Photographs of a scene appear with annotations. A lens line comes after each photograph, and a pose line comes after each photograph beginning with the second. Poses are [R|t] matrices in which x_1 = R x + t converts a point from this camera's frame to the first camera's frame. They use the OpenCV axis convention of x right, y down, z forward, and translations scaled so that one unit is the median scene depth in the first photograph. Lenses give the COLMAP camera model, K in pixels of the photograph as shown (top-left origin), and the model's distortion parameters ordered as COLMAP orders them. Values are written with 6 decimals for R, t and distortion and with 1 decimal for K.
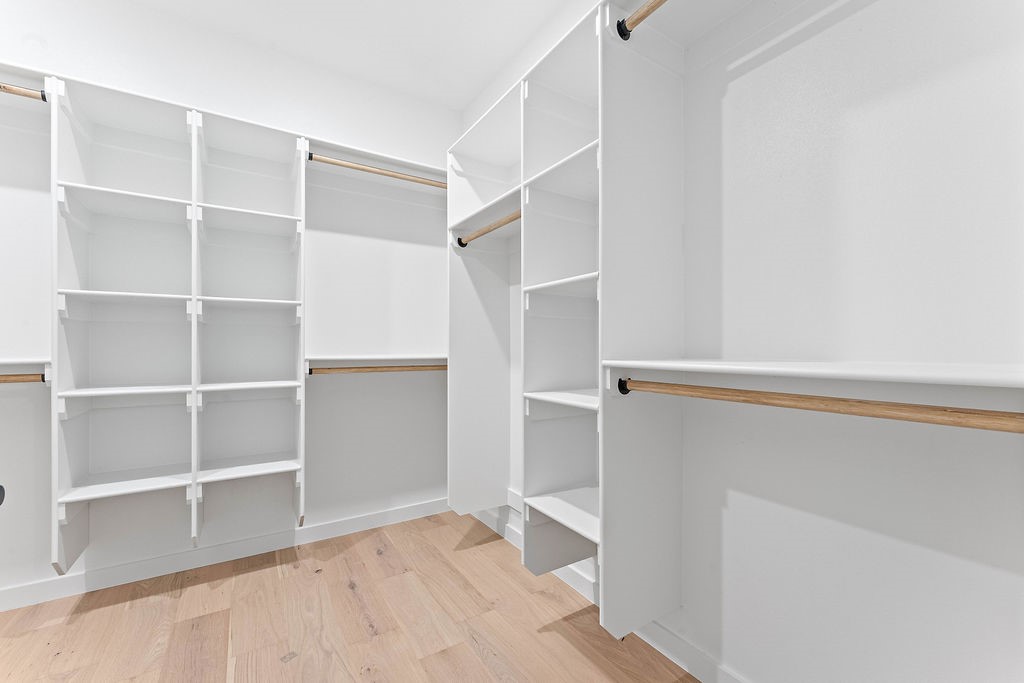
lens RADIAL K [[415.9, 0, 511.2], [0, 415.9, 345.1], [0, 0, 1]] dist [-0.000766, 0.000314]
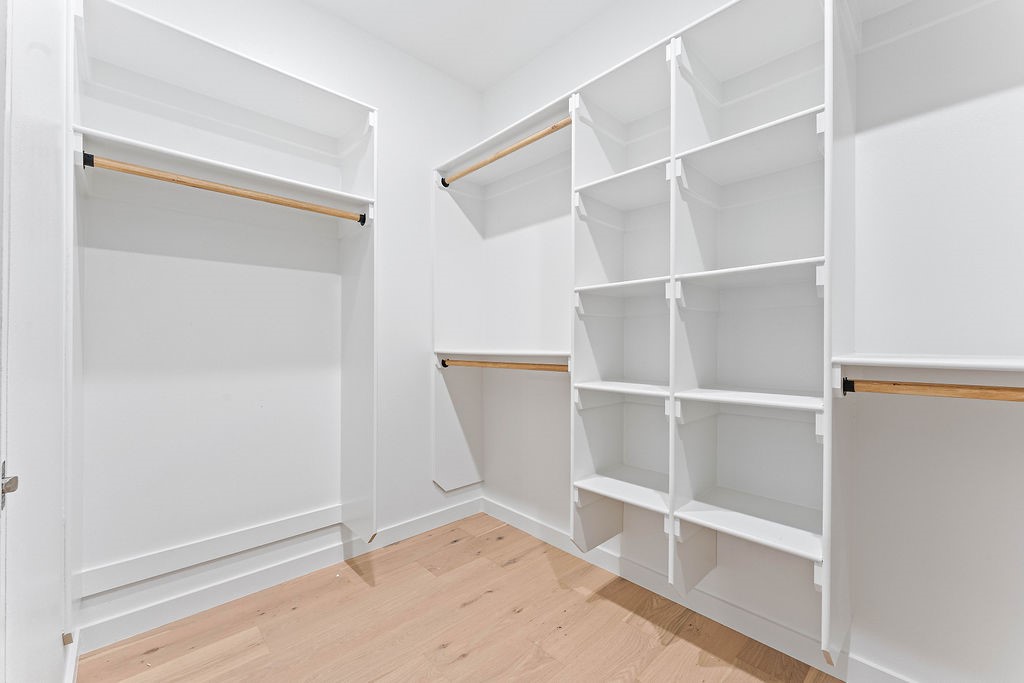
lens RADIAL K [[415.9, 0, 512.2], [0, 415.9, 340.8], [0, 0, 1]] dist [-0.000766, 0.000314]
pose [[0.197250, -0.001161, -0.980353, -0.049190], [0.009882, 0.999951, 0.000804, 0.001153], [0.980303, -0.009846, 0.197251, 0.506292]]
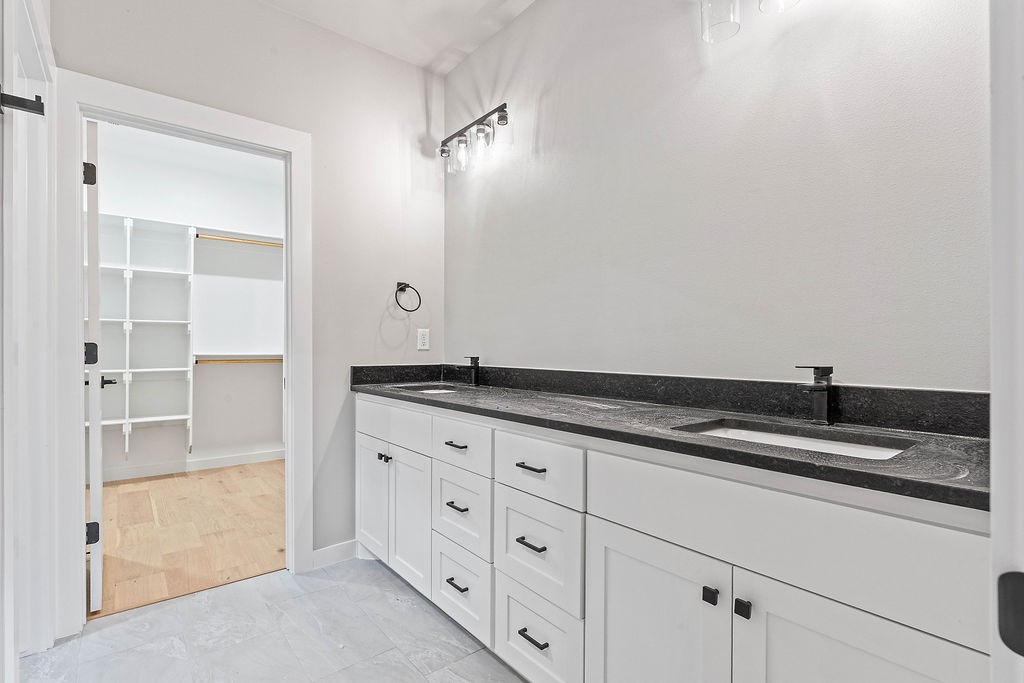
lens RADIAL K [[481.7, 0, 511.2], [0, 481.7, 344.8], [0, 0, 1]] dist [-0.001196, -0.000173]
pose [[0.993751, 0.011361, 0.111041, 0.608886], [-0.012666, 0.999859, 0.011049, -0.047671], [-0.110900, -0.012386, 0.993754, -1.159709]]
